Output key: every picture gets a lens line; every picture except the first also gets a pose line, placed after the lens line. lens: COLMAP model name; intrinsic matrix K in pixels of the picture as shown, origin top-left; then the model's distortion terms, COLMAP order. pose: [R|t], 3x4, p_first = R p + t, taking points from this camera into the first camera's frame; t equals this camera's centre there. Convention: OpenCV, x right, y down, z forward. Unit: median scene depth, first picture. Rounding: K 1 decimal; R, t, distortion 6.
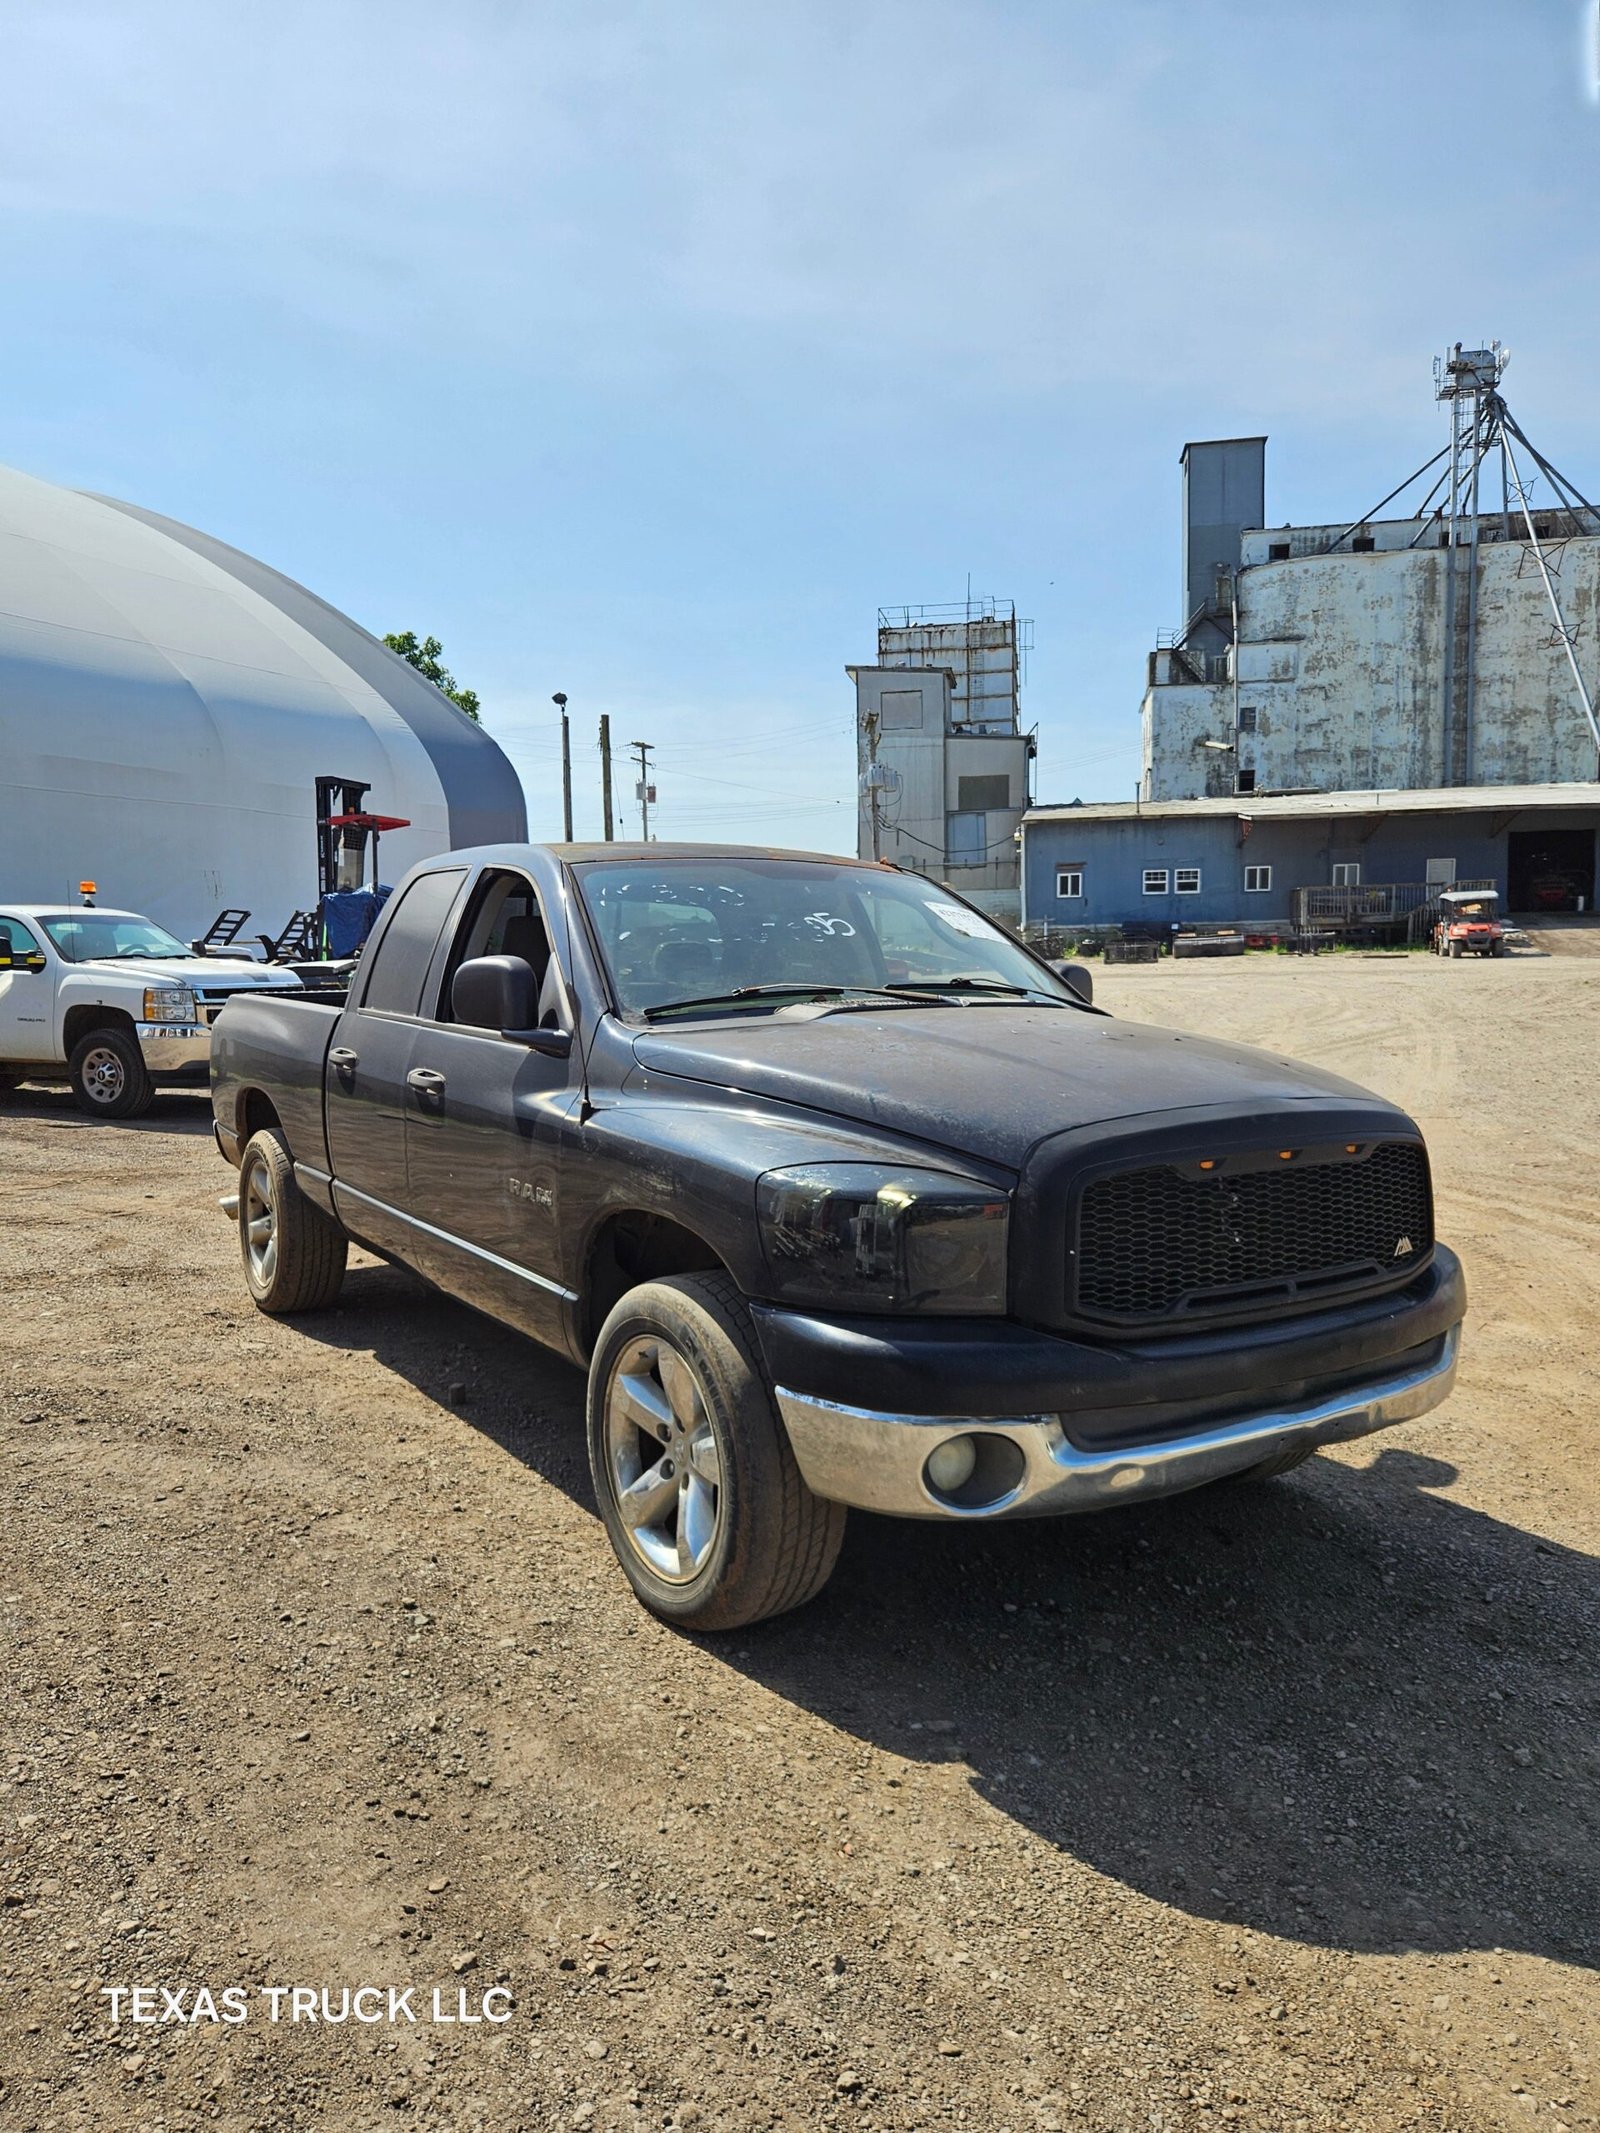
lens RADIAL K [[1452.2, 0, 780.5], [0, 1452.2, 1073.0], [0, 0, 1]] dist [0.043039, -0.032651]
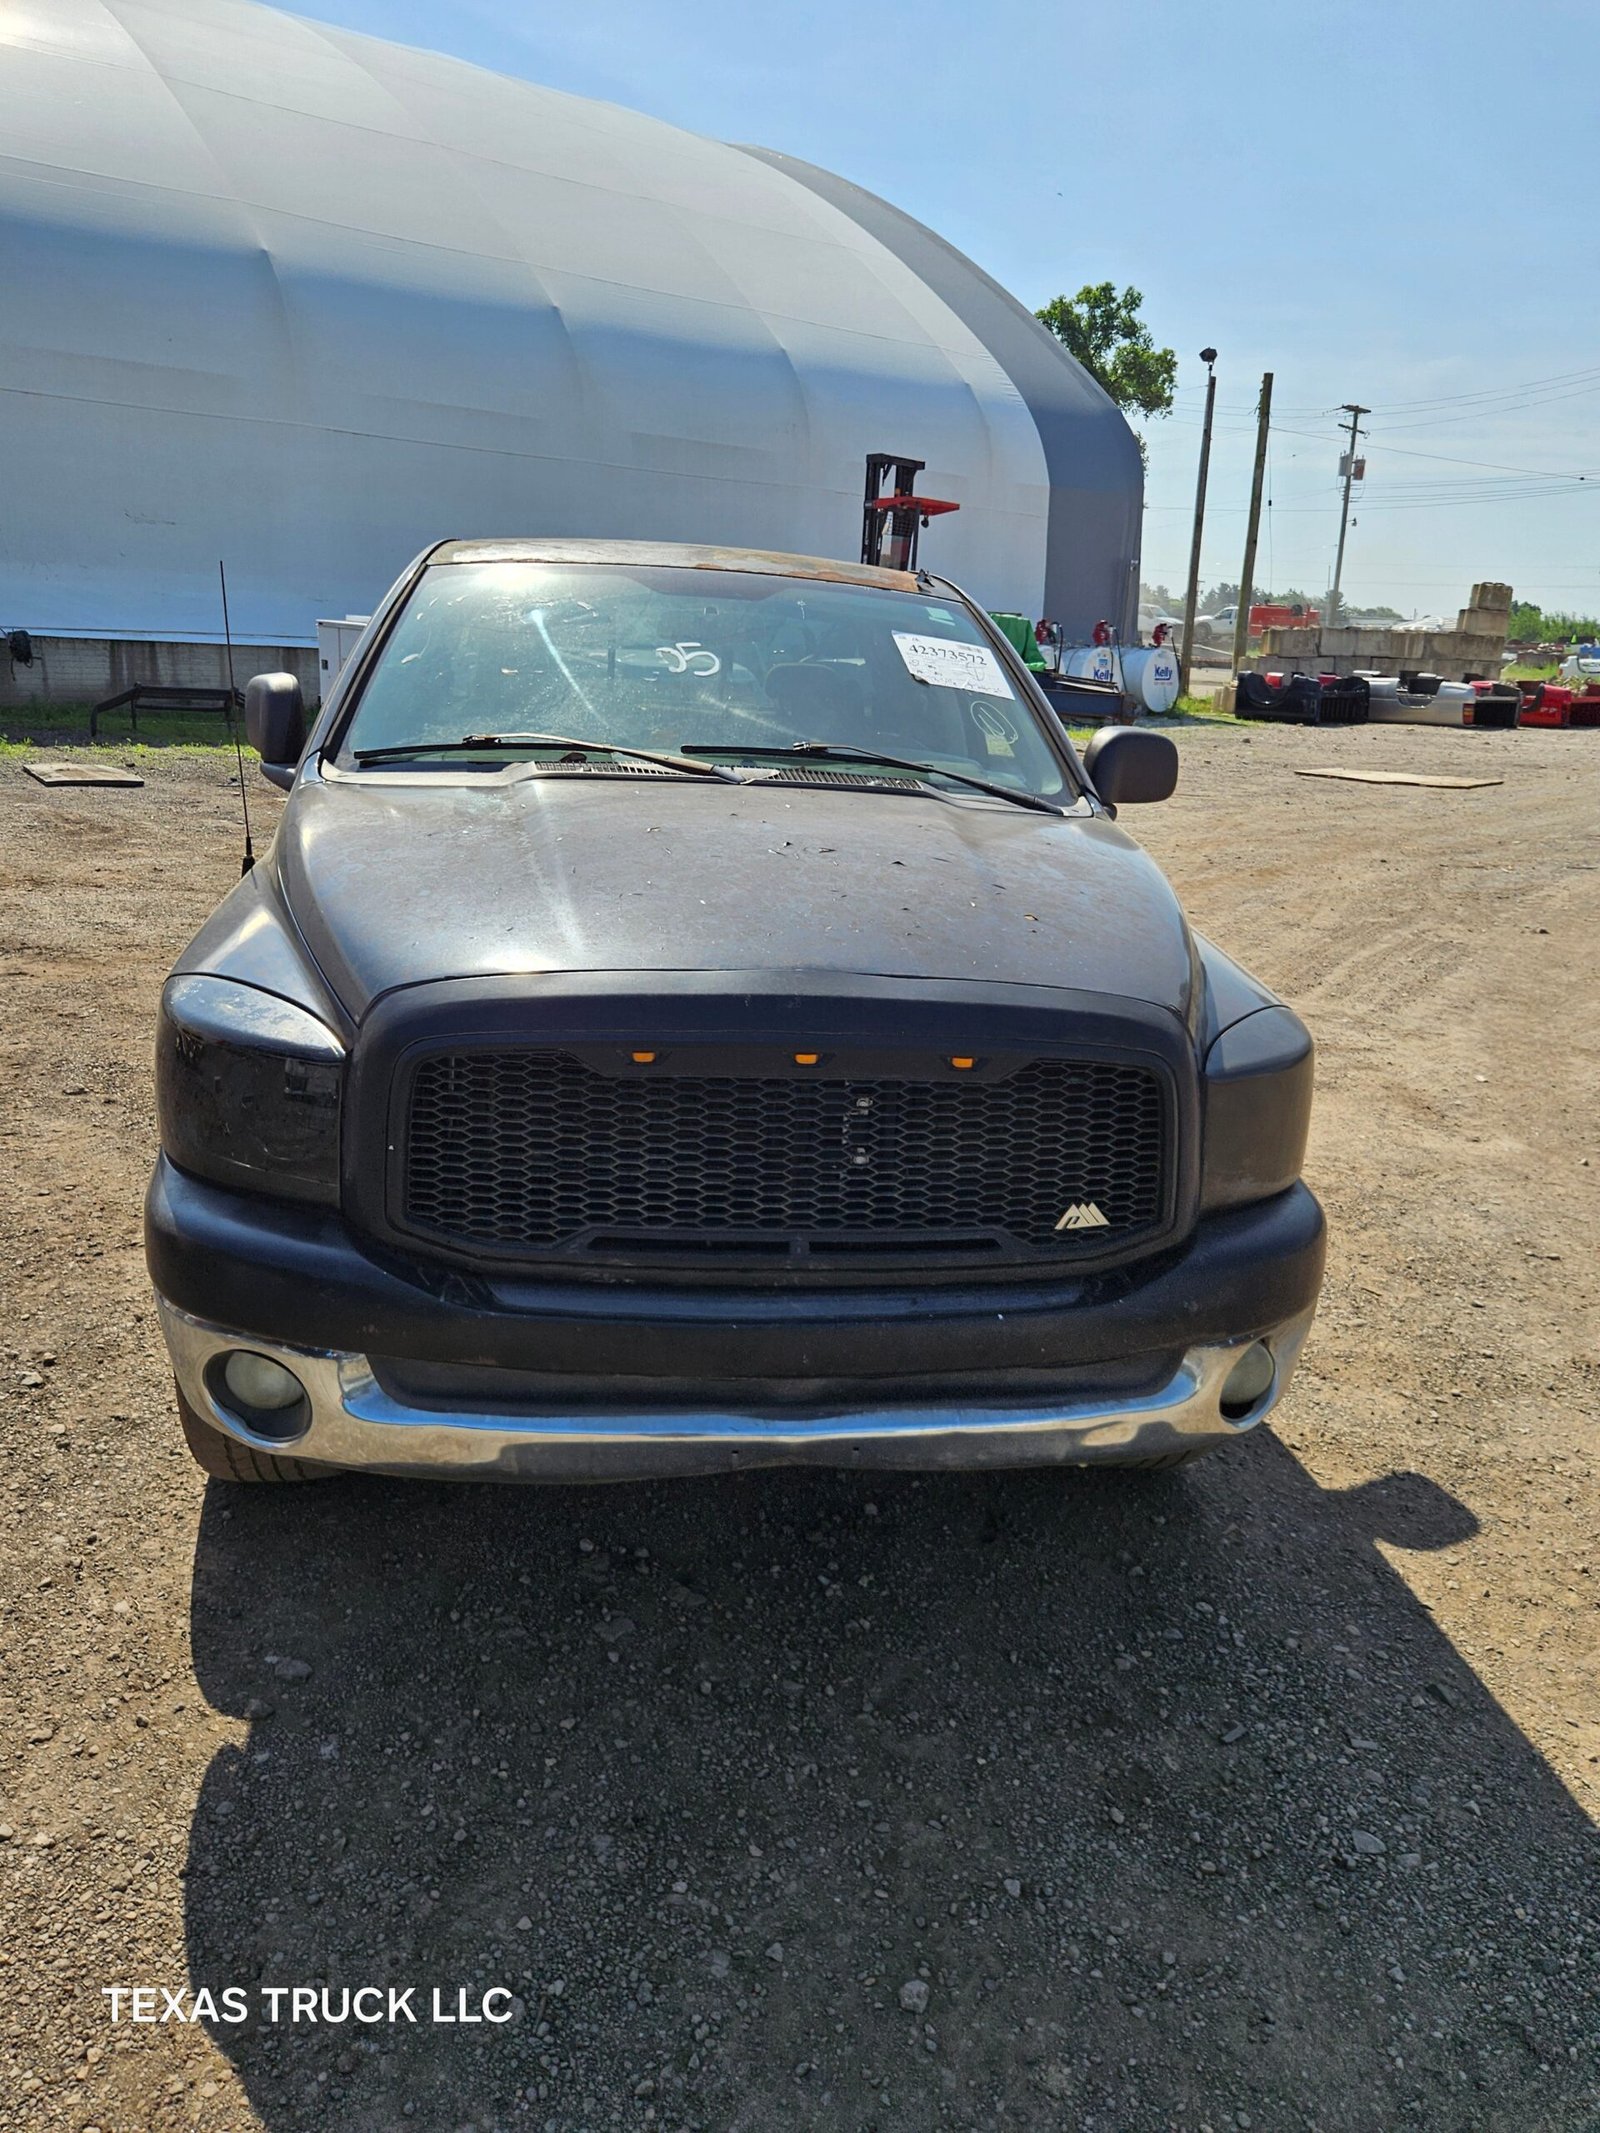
lens RADIAL K [[1499.5, 0, 896.7], [0, 1499.5, 1020.2], [0, 0, 1]] dist [0.054655, -0.049166]
pose [[0.895309, 0.154109, -0.417937, 0.561454], [-0.085198, 0.980169, 0.178915, -0.073642], [0.437222, -0.124577, 0.890684, 0.339709]]
